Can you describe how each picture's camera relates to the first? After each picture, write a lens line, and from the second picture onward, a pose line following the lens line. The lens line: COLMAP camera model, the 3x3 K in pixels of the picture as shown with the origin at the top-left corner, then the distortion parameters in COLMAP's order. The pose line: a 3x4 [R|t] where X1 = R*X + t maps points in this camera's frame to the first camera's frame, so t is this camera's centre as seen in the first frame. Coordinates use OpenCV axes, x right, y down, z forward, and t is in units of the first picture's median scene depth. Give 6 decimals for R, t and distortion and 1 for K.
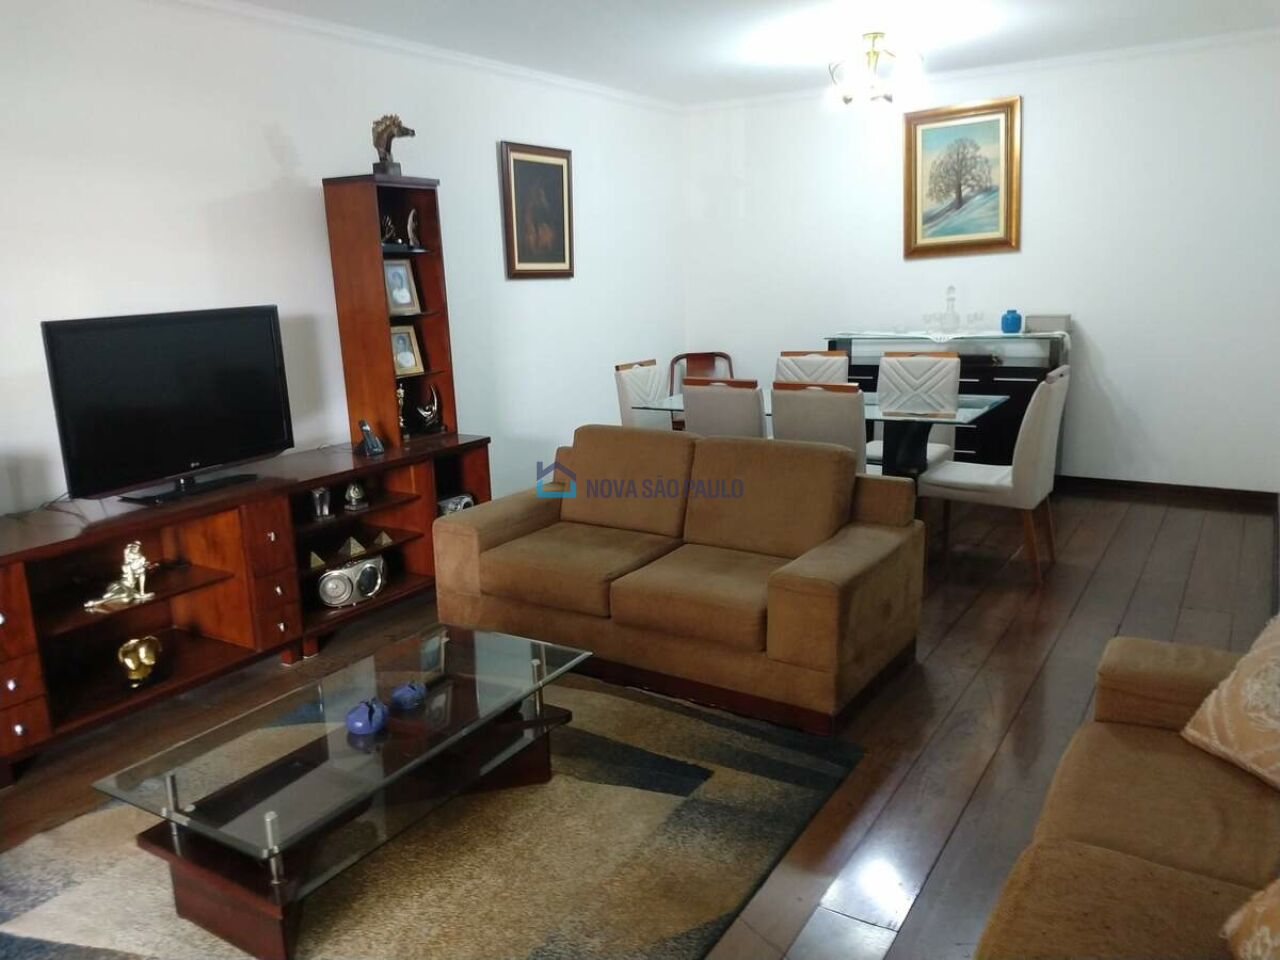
lens RADIAL K [[1003.7, 0, 635.3], [0, 1003.7, 484.2], [0, 0, 1]] dist [0.143949, -0.025640]
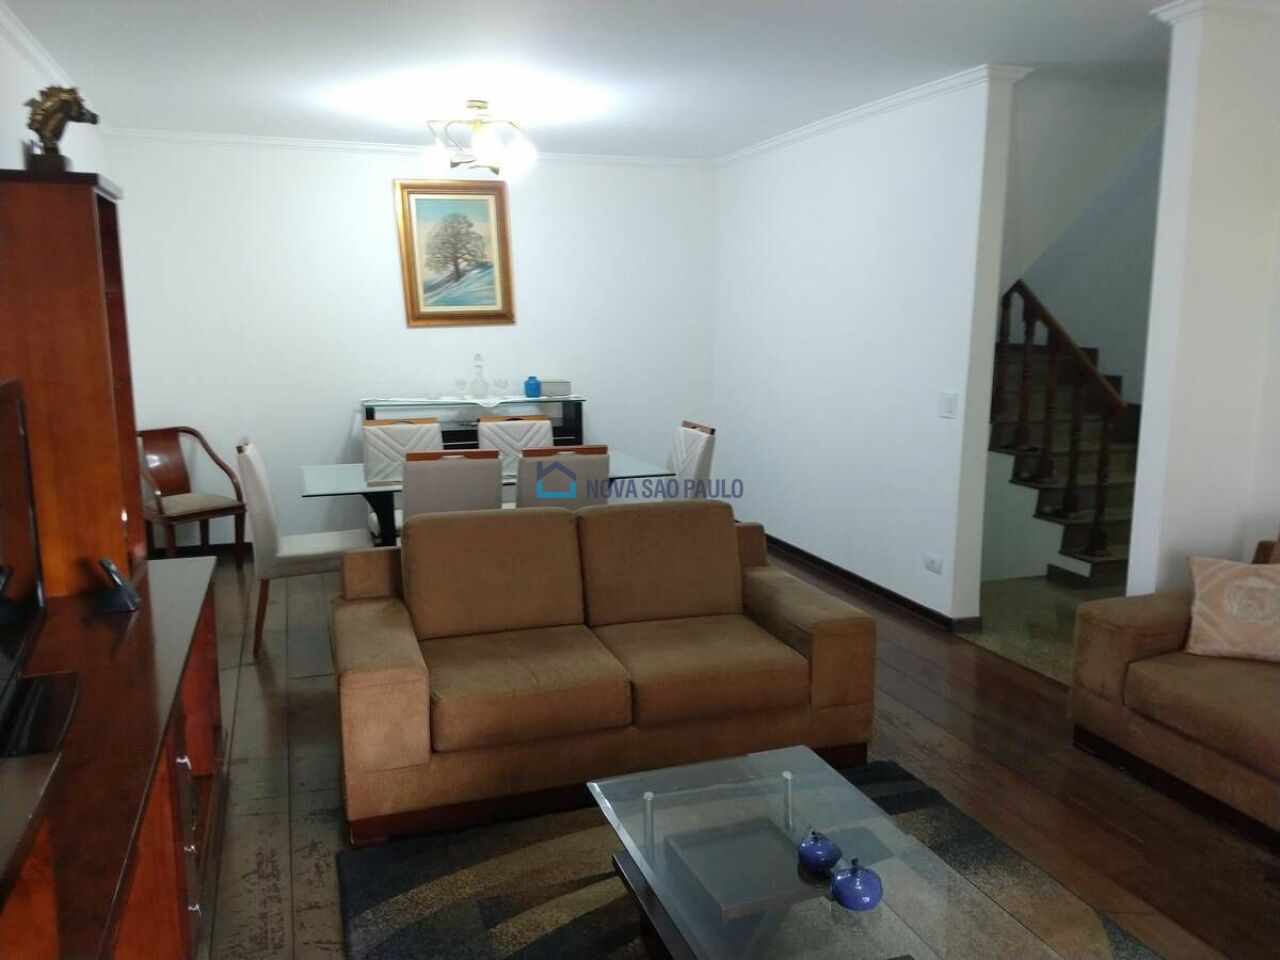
lens RADIAL K [[1003.7, 0, 637.3], [0, 1003.7, 487.7], [0, 0, 1]] dist [0.143949, -0.025640]
pose [[0.627356, -0.107797, 0.771235, -0.389642], [0.157298, 0.987500, 0.010072, -0.044127], [-0.762680, 0.114995, 0.636471, 0.239026]]
